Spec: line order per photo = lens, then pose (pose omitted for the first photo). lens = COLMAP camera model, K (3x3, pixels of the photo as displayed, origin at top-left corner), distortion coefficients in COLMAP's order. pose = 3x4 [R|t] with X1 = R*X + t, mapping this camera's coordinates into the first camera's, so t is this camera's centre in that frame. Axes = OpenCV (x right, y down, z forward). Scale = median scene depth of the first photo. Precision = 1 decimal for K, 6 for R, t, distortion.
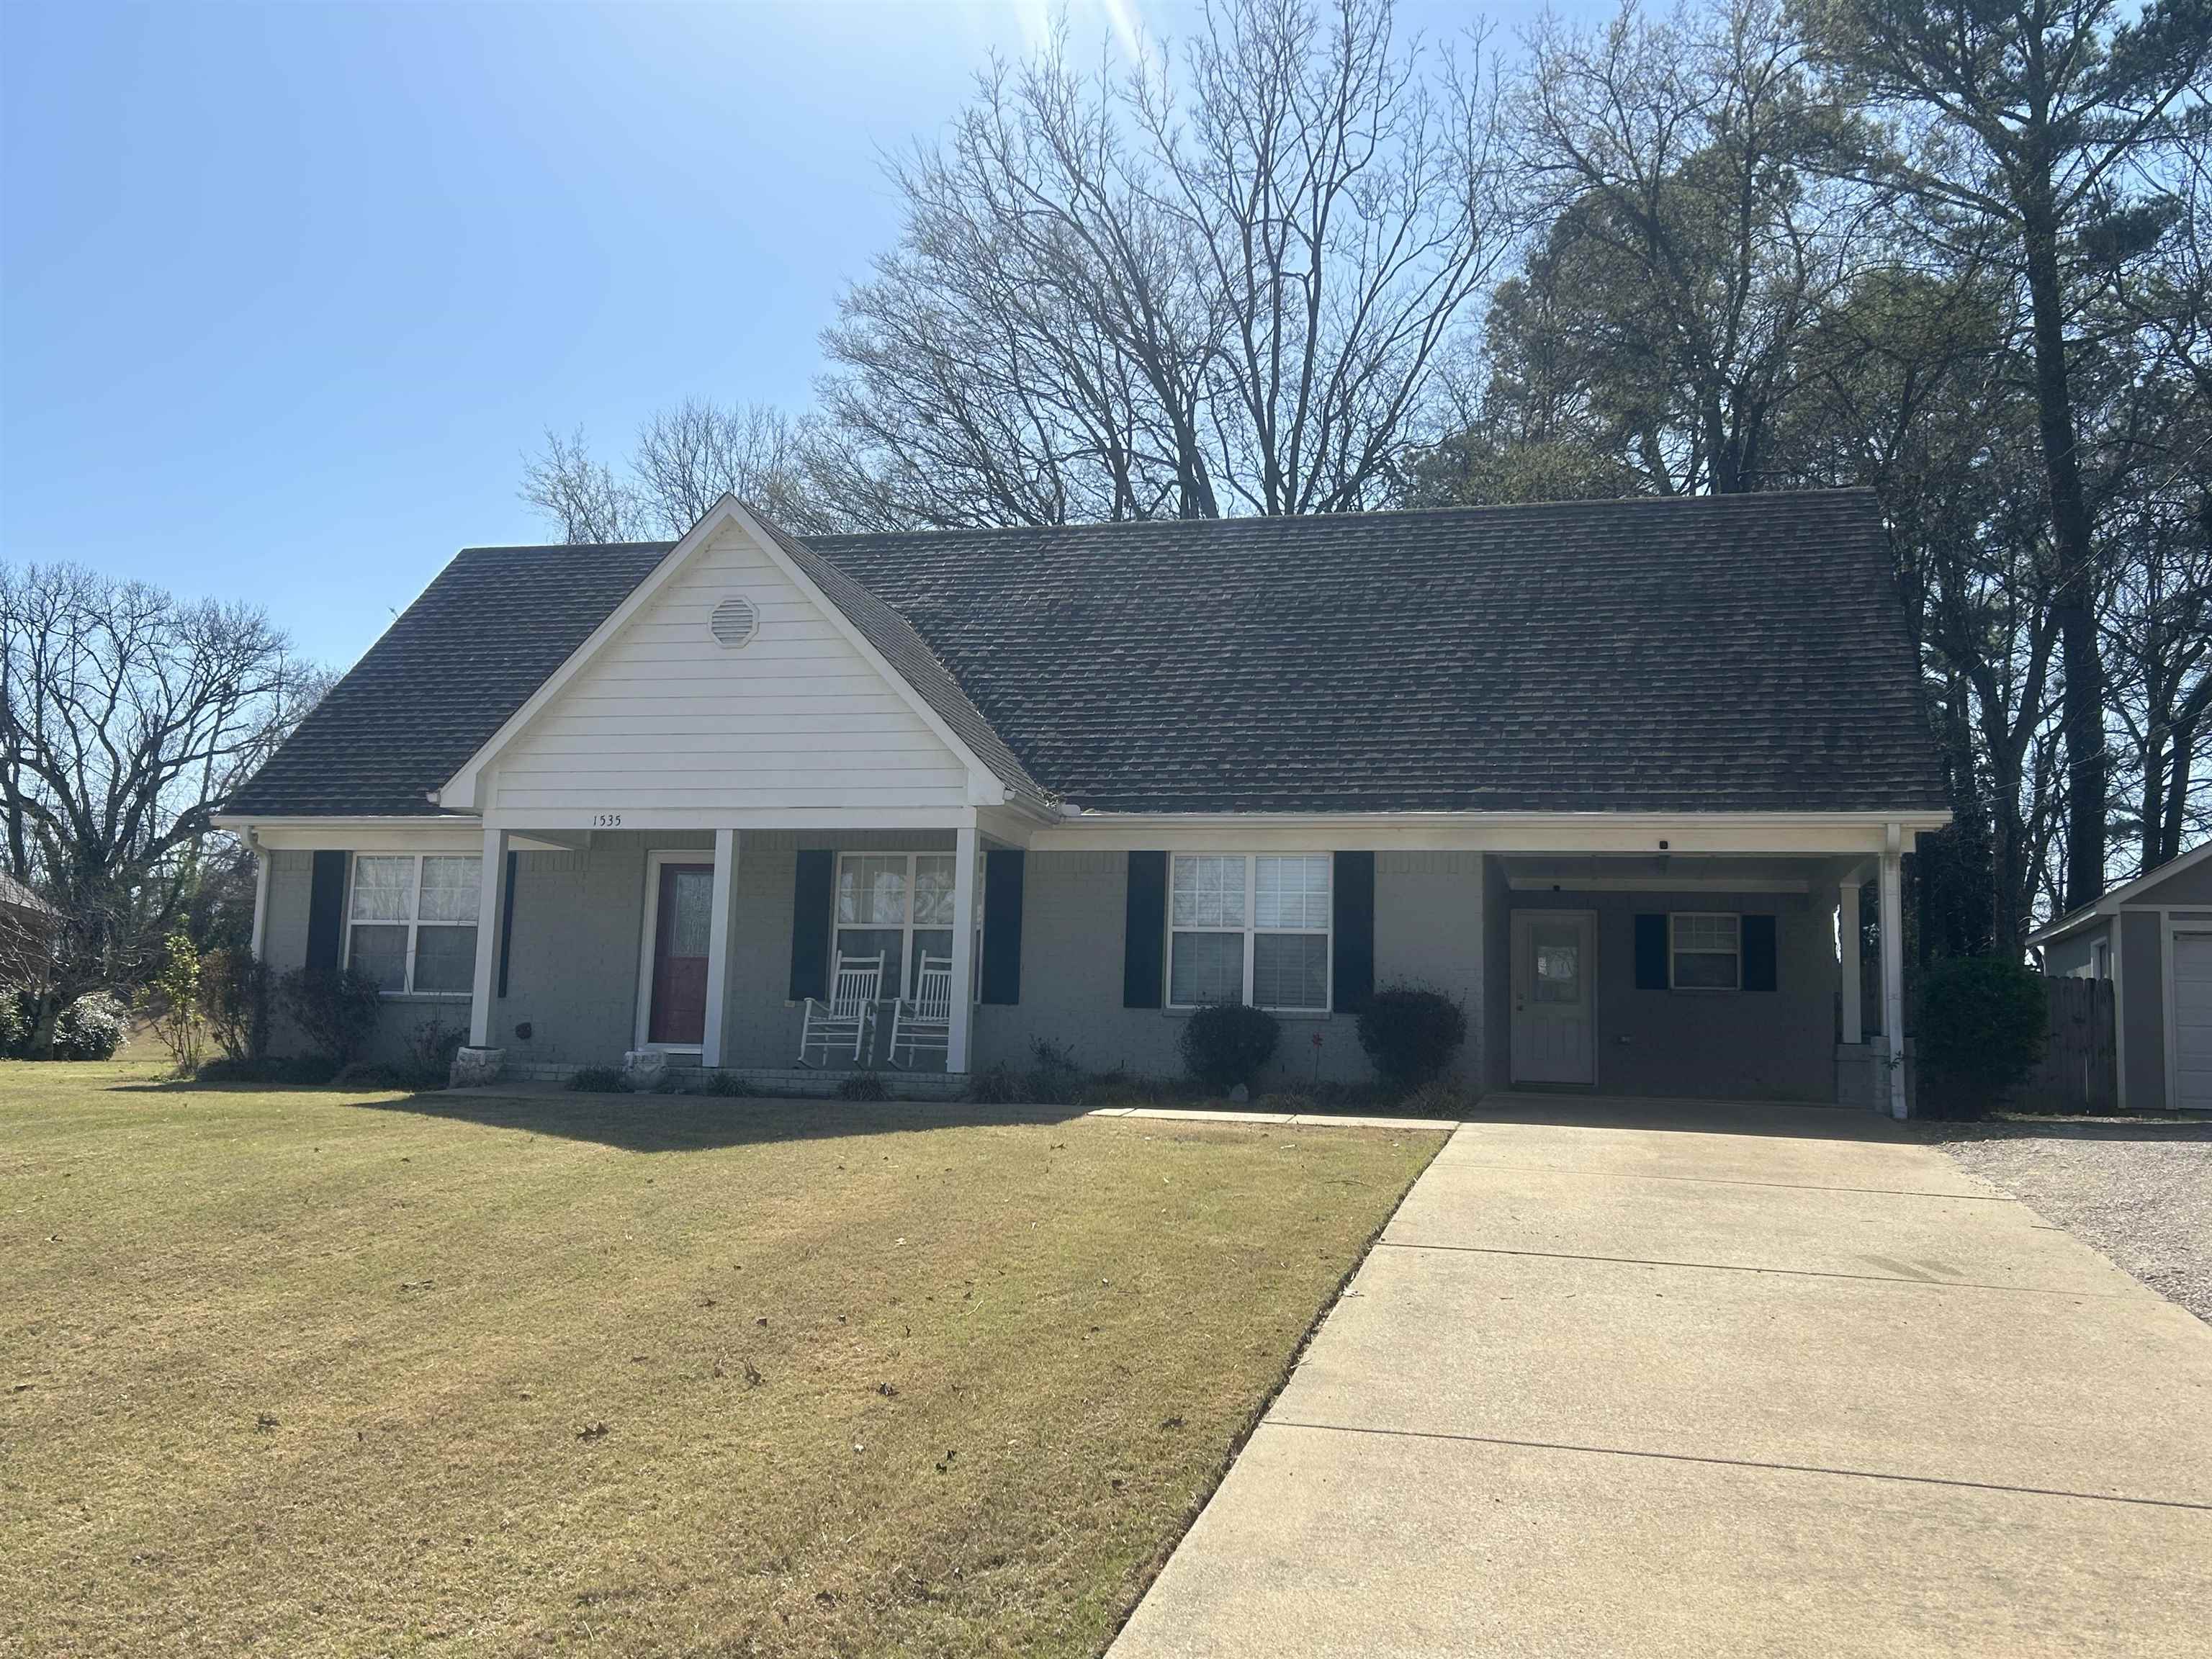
lens RADIAL K [[1944.7, 0, 1106.0], [0, 1944.7, 829.5], [0, 0, 1]] dist [0.036859, 0.000384]
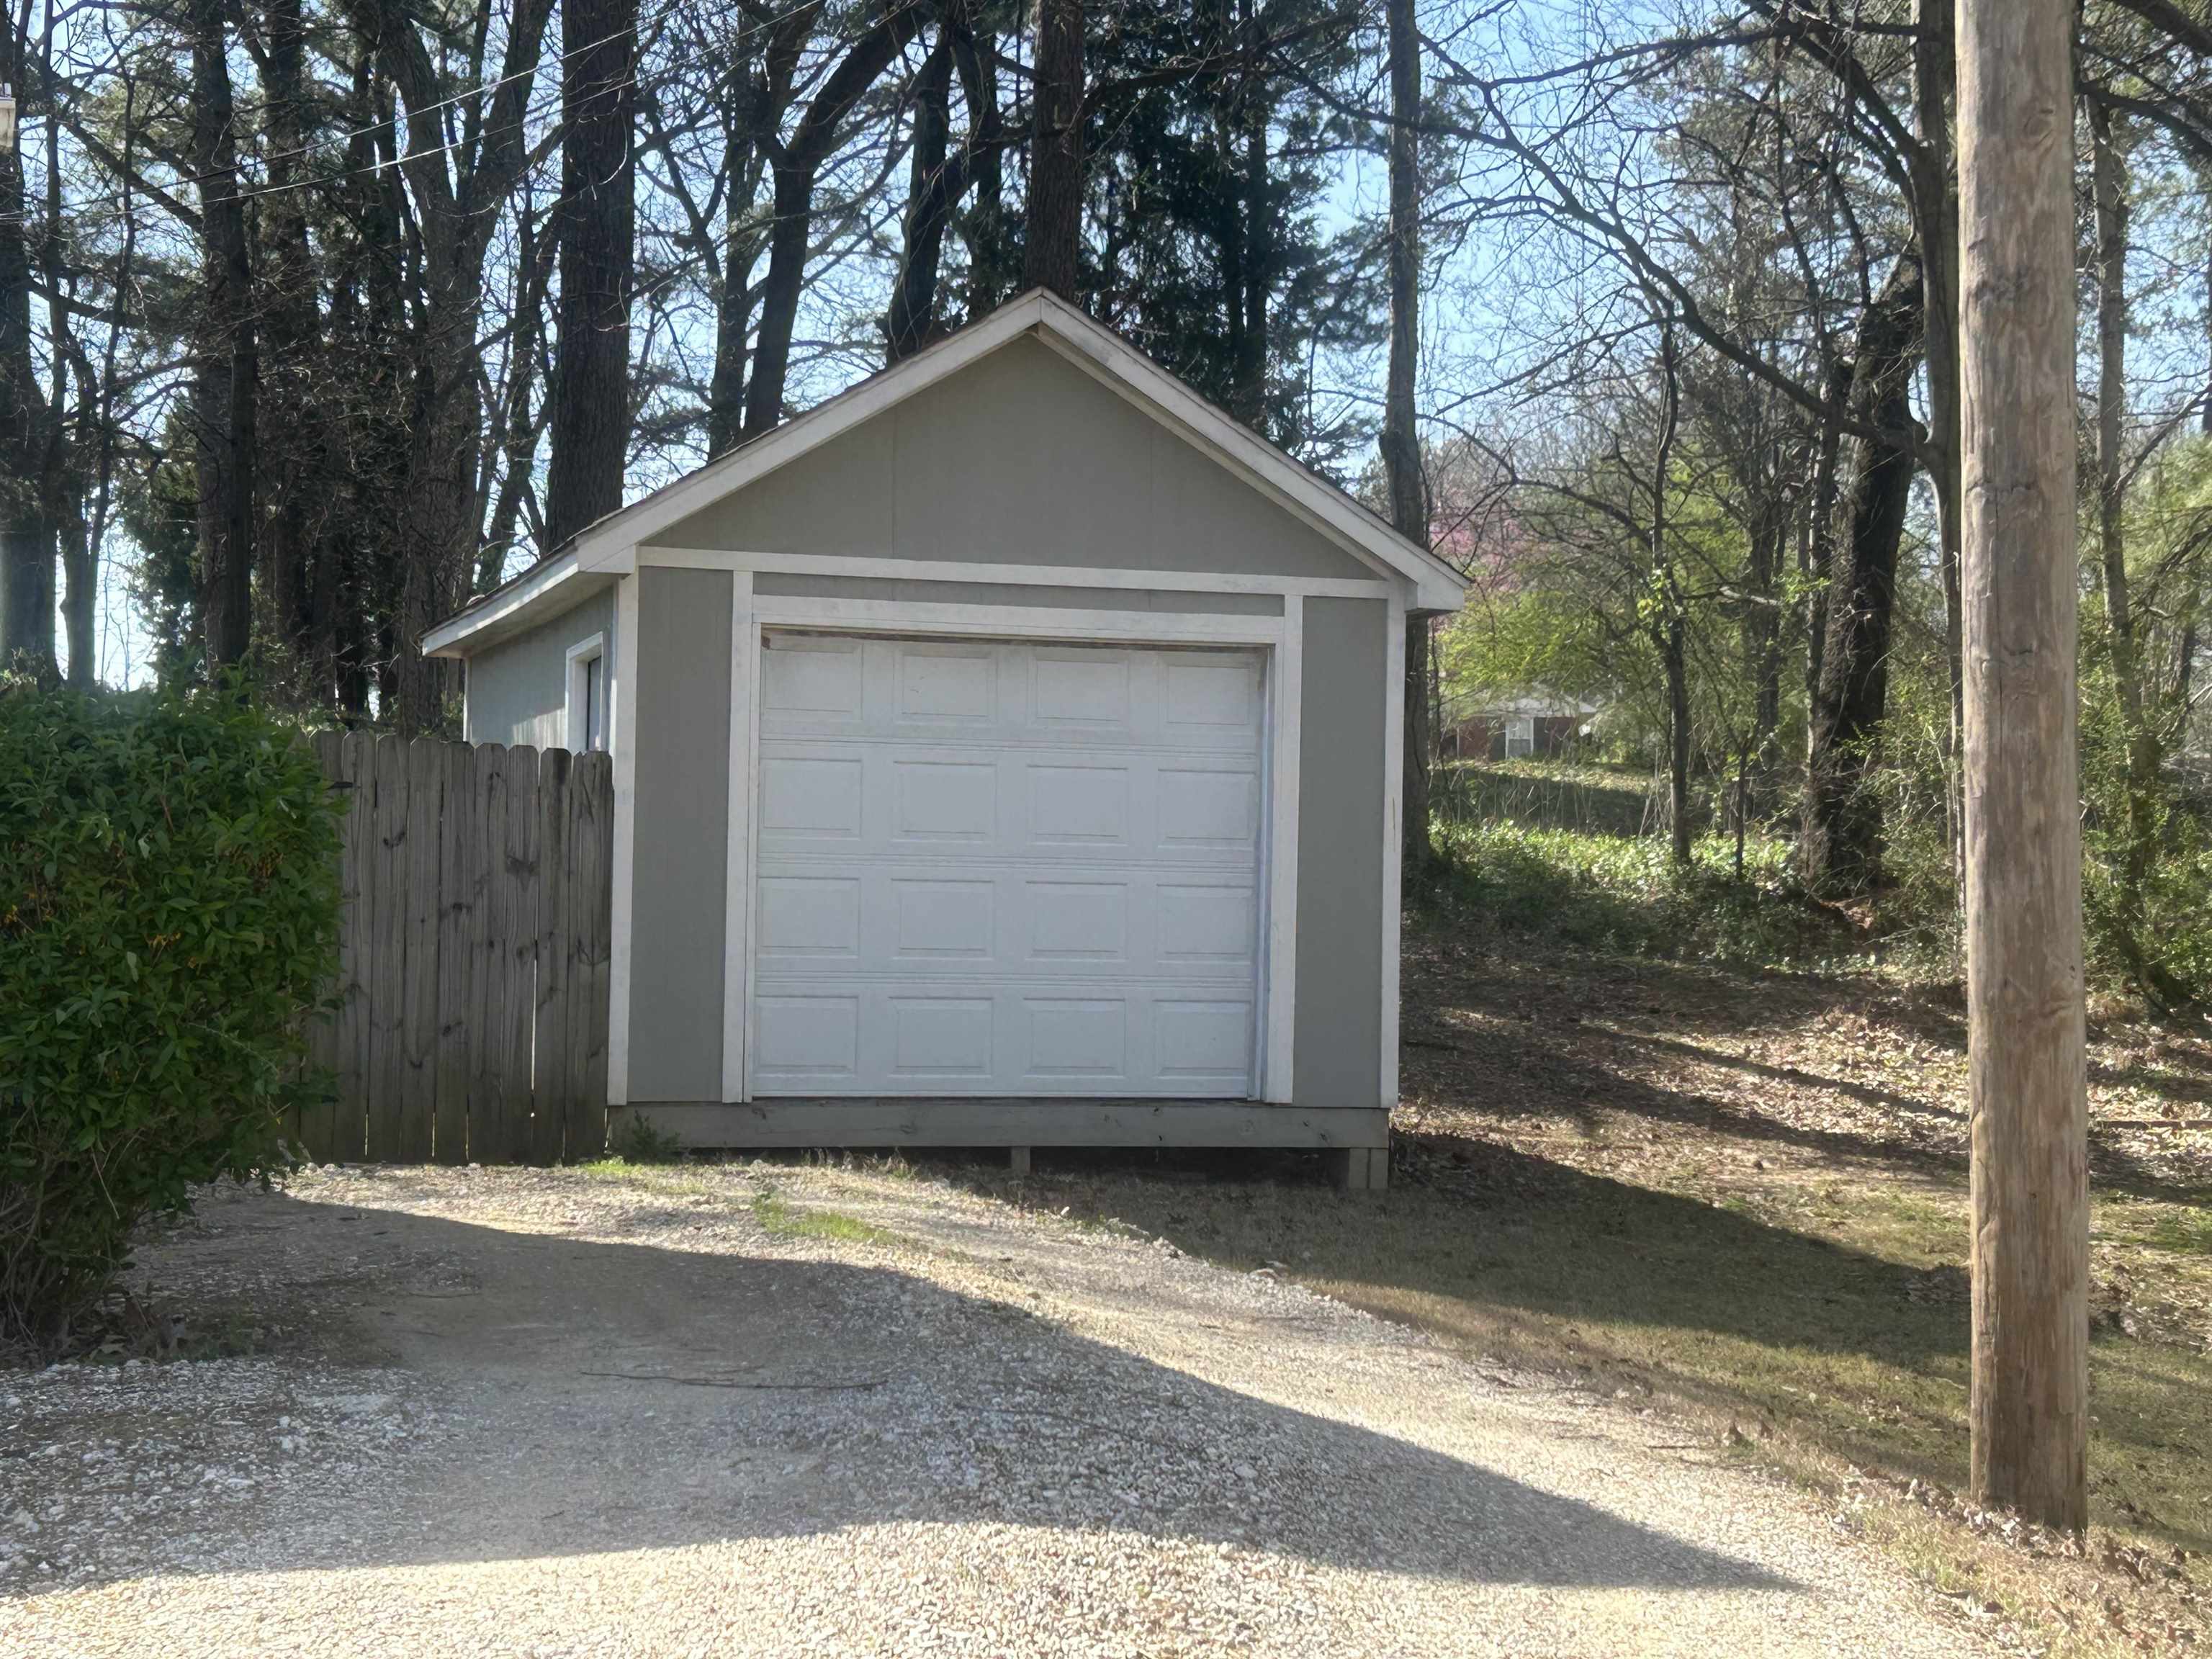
lens RADIAL K [[3872.0, 0, 1106.0], [0, 3872.0, 829.5], [0, 0, 1]] dist [0.029637, 0.034916]
pose [[0.831555, -0.006152, 0.555409, 0.127549], [-0.052645, 0.994564, 0.089835, 0.014280], [-0.552942, -0.103942, 0.826711, 0.238054]]
